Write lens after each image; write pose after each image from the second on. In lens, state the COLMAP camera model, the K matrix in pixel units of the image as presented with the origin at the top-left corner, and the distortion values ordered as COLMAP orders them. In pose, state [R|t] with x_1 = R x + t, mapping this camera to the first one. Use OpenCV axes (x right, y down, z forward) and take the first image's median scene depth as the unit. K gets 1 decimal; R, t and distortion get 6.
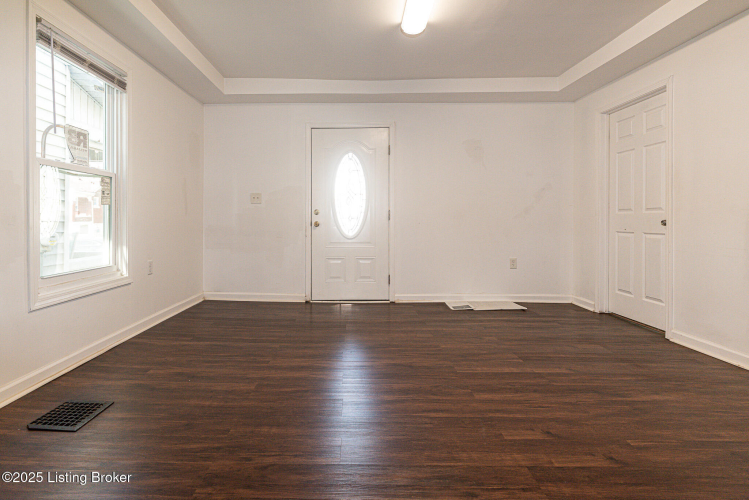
lens RADIAL K [[379.5, 0, 346.1], [0, 379.5, 207.4], [0, 0, 1]] dist [0.002115, -0.000331]
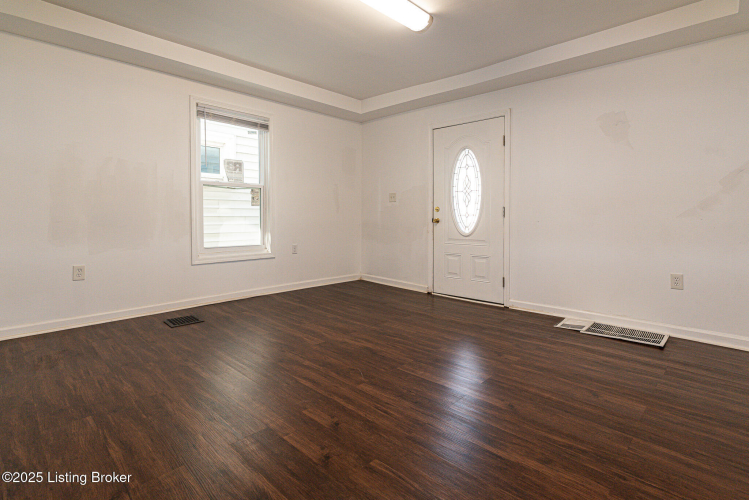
lens RADIAL K [[373.3, 0, 375.4], [0, 373.3, 211.9], [0, 0, 1]] dist [0.000454, -0.000317]
pose [[0.733599, -0.001219, -0.679582, 0.757257], [0.016721, 0.999728, 0.016257, 0.000038], [0.679377, -0.023290, 0.733419, 0.196970]]
